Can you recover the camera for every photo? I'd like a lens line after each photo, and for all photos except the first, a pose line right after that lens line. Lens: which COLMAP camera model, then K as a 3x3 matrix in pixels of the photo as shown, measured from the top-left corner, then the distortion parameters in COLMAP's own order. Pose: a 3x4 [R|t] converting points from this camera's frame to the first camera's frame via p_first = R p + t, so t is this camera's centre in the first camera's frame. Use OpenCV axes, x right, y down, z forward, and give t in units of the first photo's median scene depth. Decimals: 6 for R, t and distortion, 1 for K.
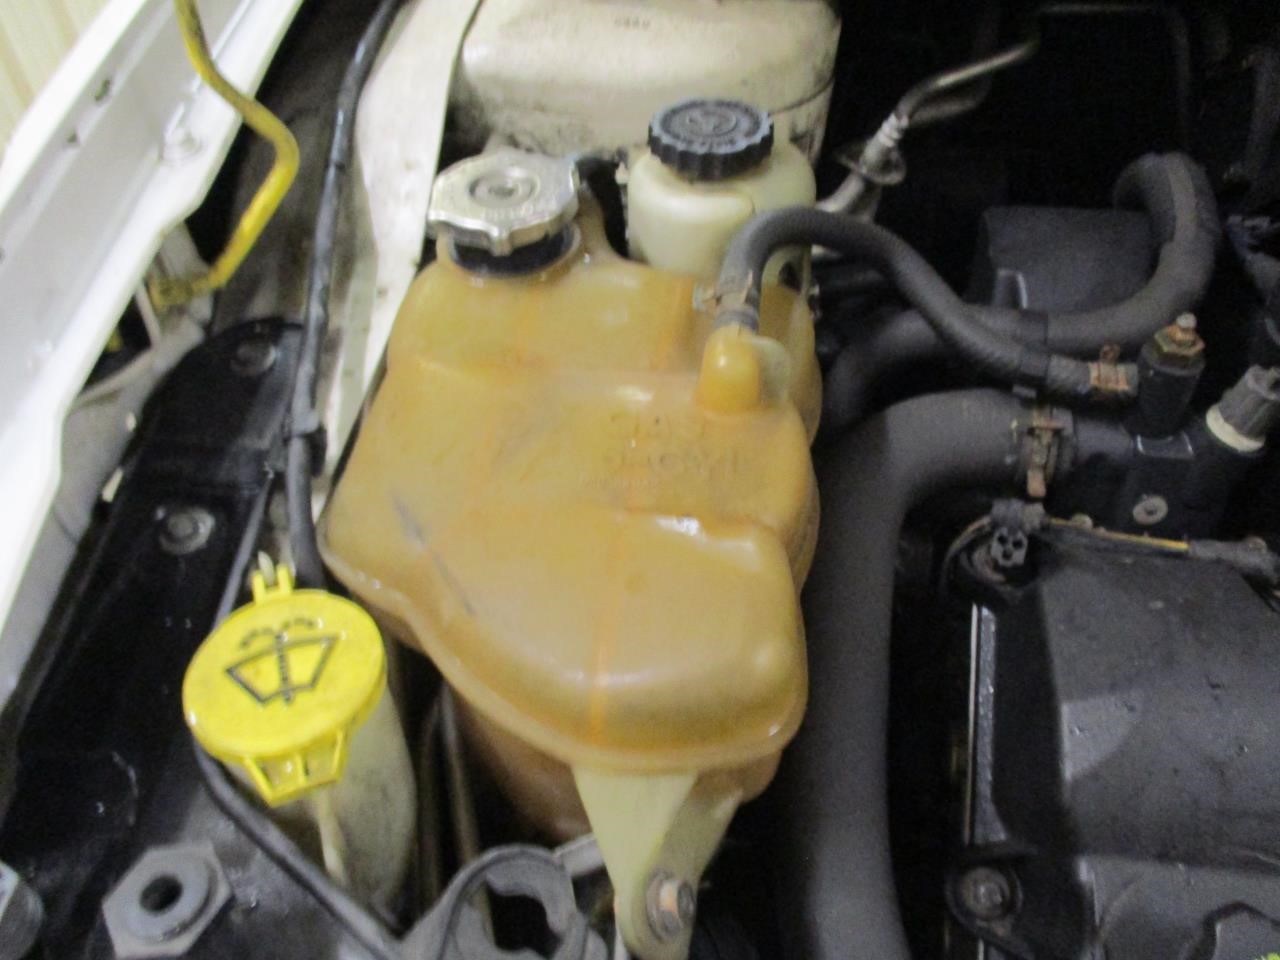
lens RADIAL K [[986.2, 0, 641.8], [0, 986.2, 479.7], [0, 0, 1]] dist [-0.080200, 0.069308]
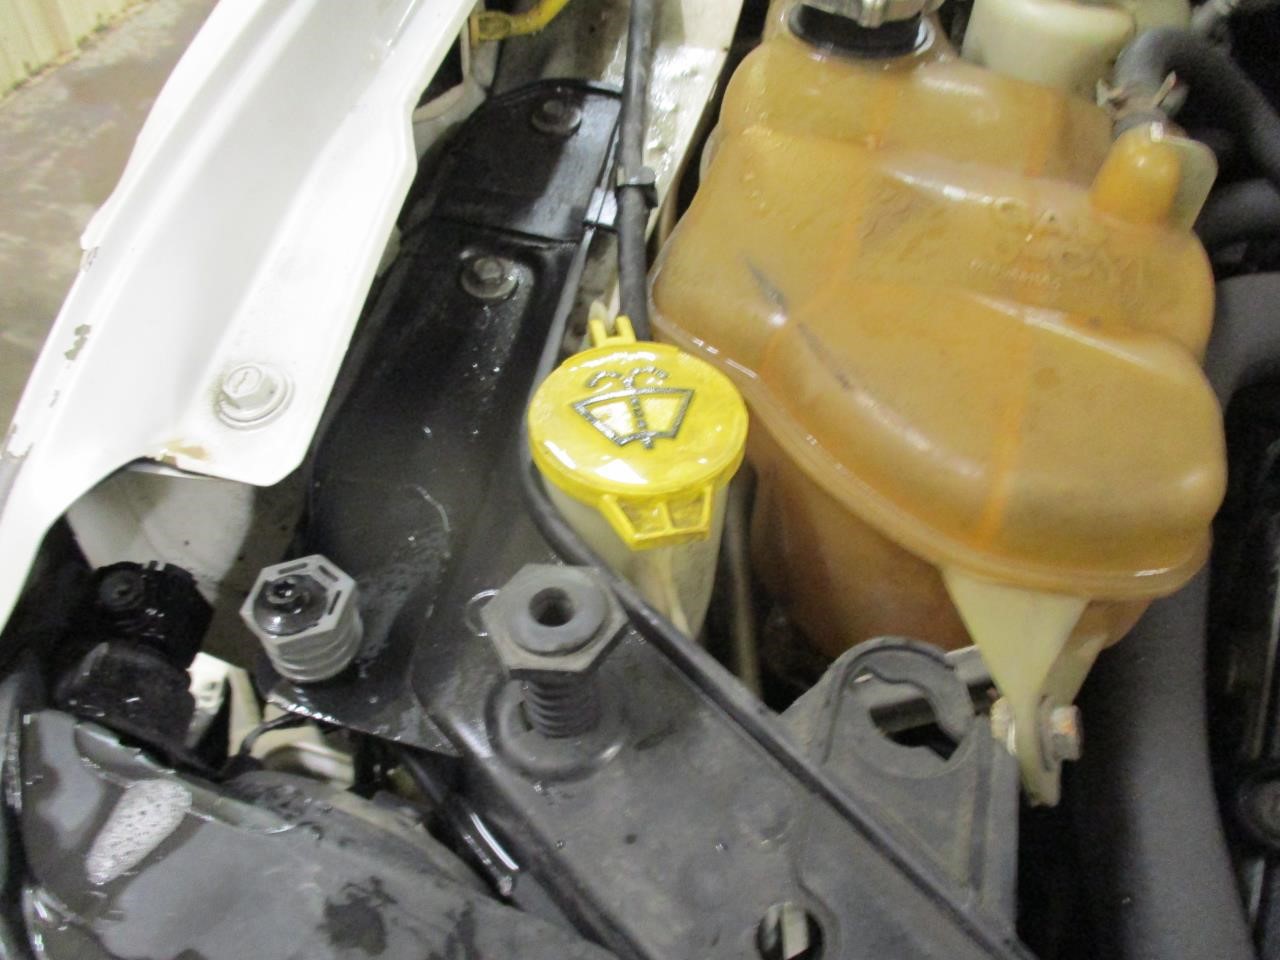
lens RADIAL K [[986.2, 0, 641.8], [0, 986.2, 479.7], [0, 0, 1]] dist [-0.080200, 0.069308]
pose [[0.985733, 0.154536, -0.066708, -0.242045], [-0.148812, 0.985322, 0.083644, 0.145695], [0.078654, -0.072524, 0.994260, 0.077781]]
